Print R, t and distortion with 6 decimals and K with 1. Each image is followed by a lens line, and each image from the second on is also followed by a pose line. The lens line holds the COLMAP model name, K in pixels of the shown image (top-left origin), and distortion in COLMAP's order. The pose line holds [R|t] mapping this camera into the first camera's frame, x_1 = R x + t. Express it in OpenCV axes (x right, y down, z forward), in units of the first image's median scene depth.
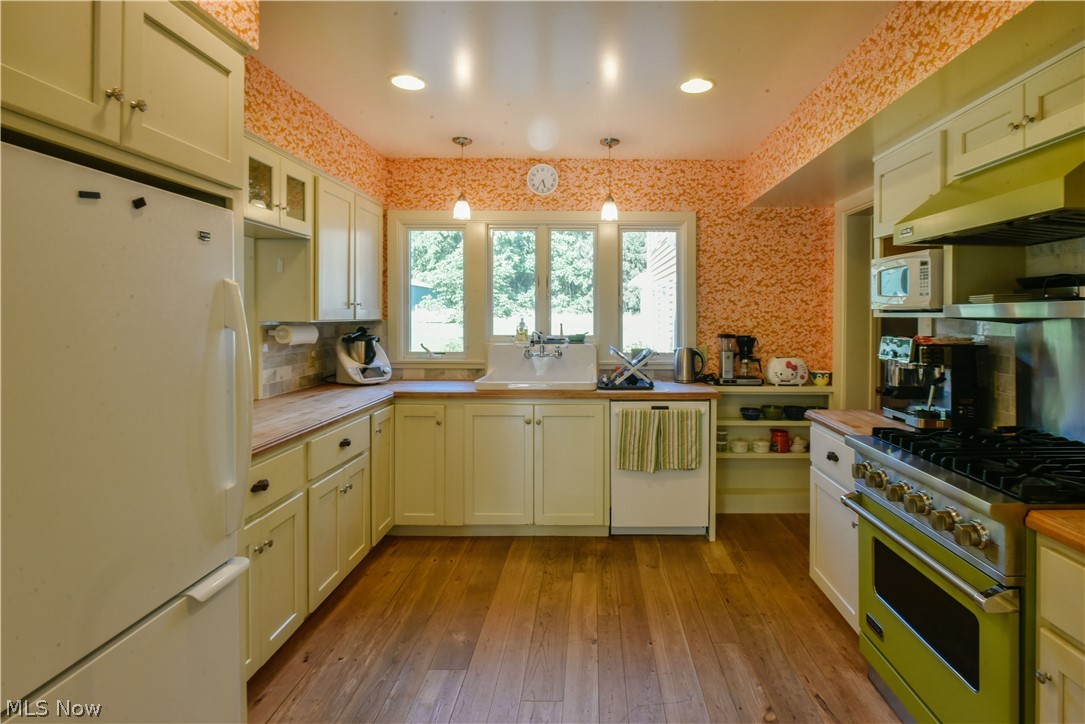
lens RADIAL K [[505.5, 0, 542.6], [0, 505.5, 327.8], [0, 0, 1]] dist [-0.013189, 0.001117]
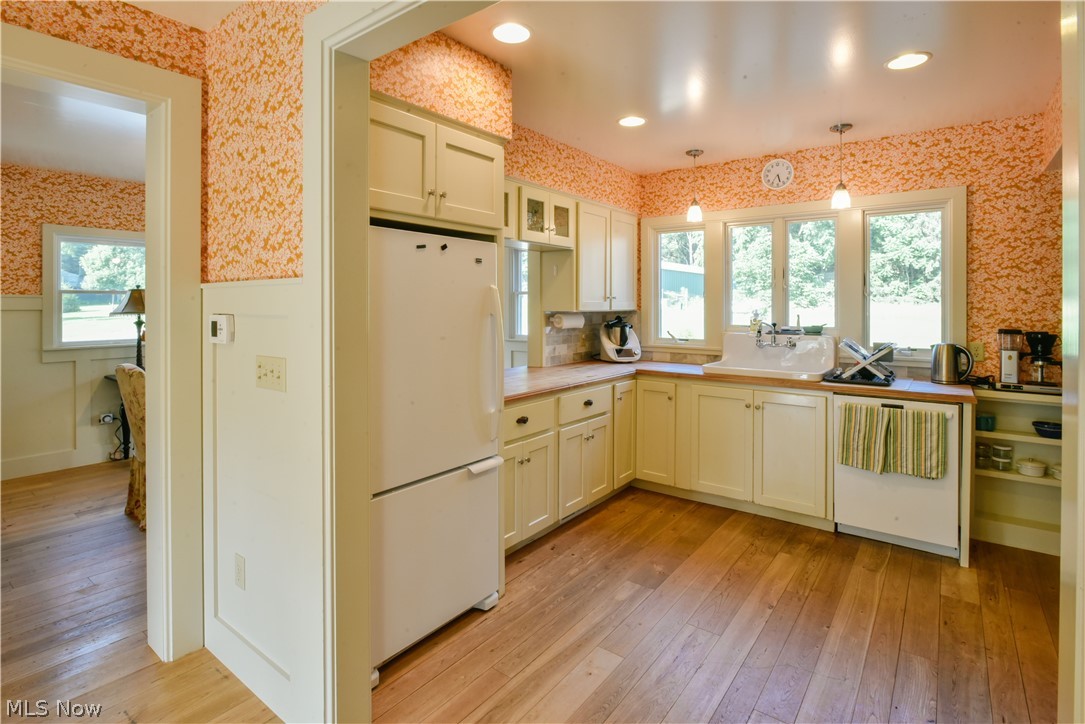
lens RADIAL K [[505.5, 0, 542.6], [0, 505.5, 327.8], [0, 0, 1]] dist [-0.013189, 0.001117]
pose [[0.803906, 0.024401, -0.594256, 0.255215], [-0.012518, 0.999631, 0.024113, -0.000203], [0.594625, -0.011946, 0.803915, -0.121522]]
